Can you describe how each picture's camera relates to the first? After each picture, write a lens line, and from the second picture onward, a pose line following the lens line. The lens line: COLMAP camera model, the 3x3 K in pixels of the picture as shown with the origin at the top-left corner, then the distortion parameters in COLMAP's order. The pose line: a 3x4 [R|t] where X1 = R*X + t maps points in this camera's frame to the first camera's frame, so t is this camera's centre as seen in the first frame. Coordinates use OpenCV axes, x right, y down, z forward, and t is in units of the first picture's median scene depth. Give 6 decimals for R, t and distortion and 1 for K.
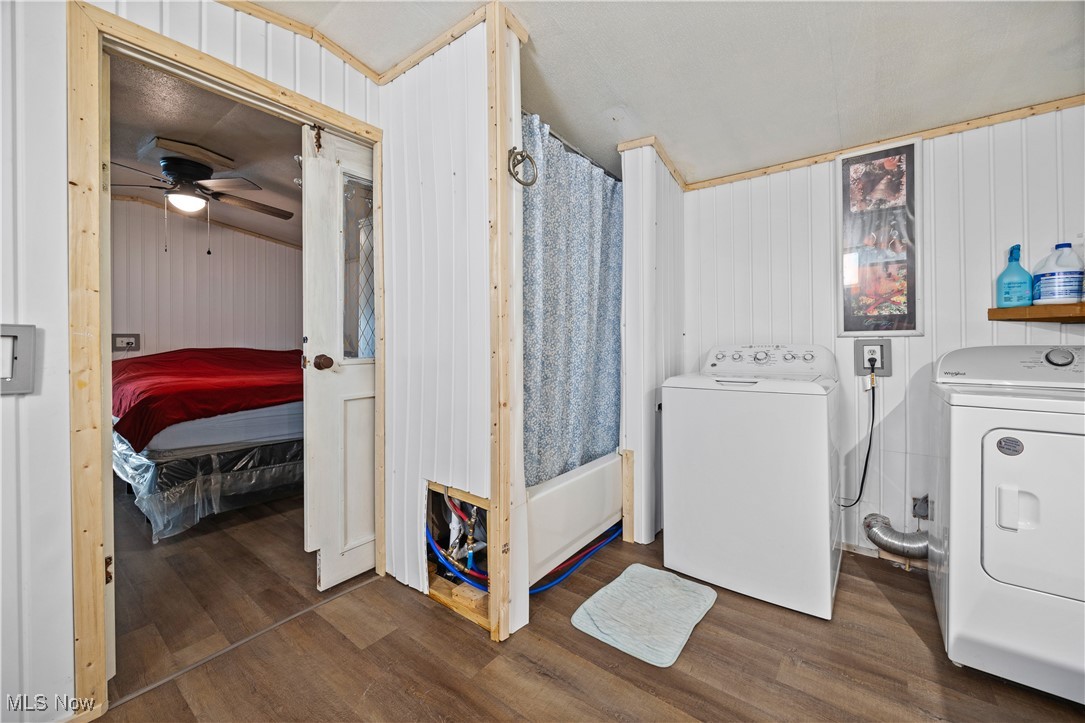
lens RADIAL K [[428.0, 0, 539.5], [0, 428.0, 342.6], [0, 0, 1]] dist [-0.000037, -0.000140]
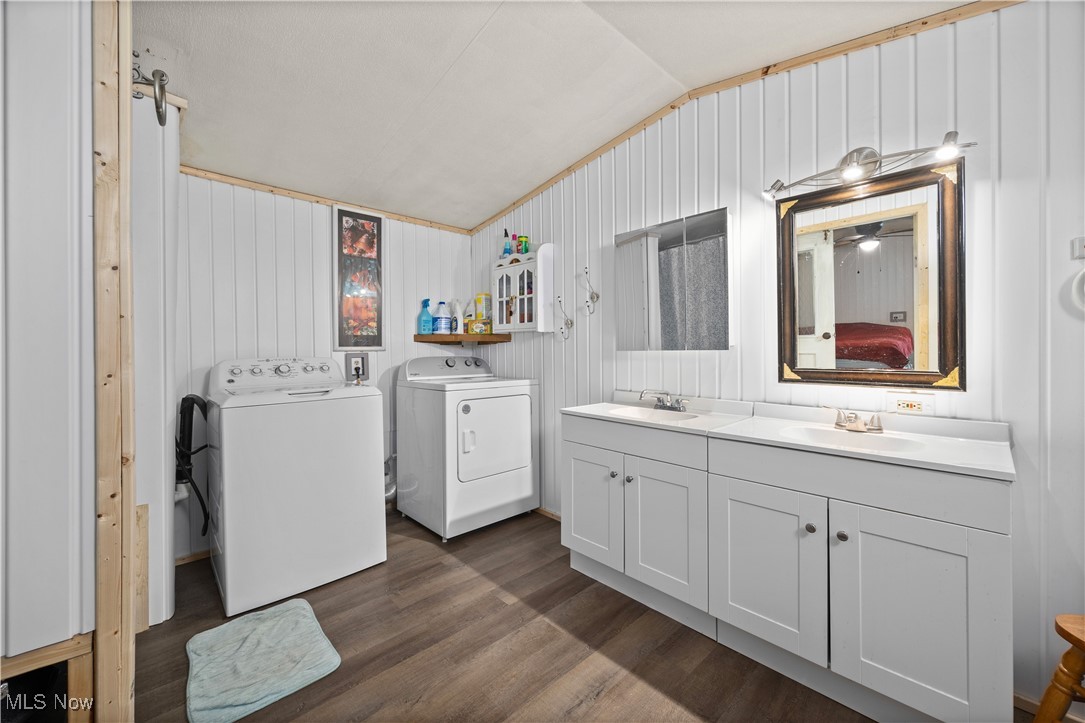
lens RADIAL K [[439.0, 0, 542.6], [0, 439.0, 351.8], [0, 0, 1]] dist [0.001909, 0.000061]
pose [[0.131793, 0.002833, 0.991273, -0.519536], [0.006667, 0.999971, -0.003745, -0.002658], [-0.991255, 0.007102, 0.131770, 0.262379]]
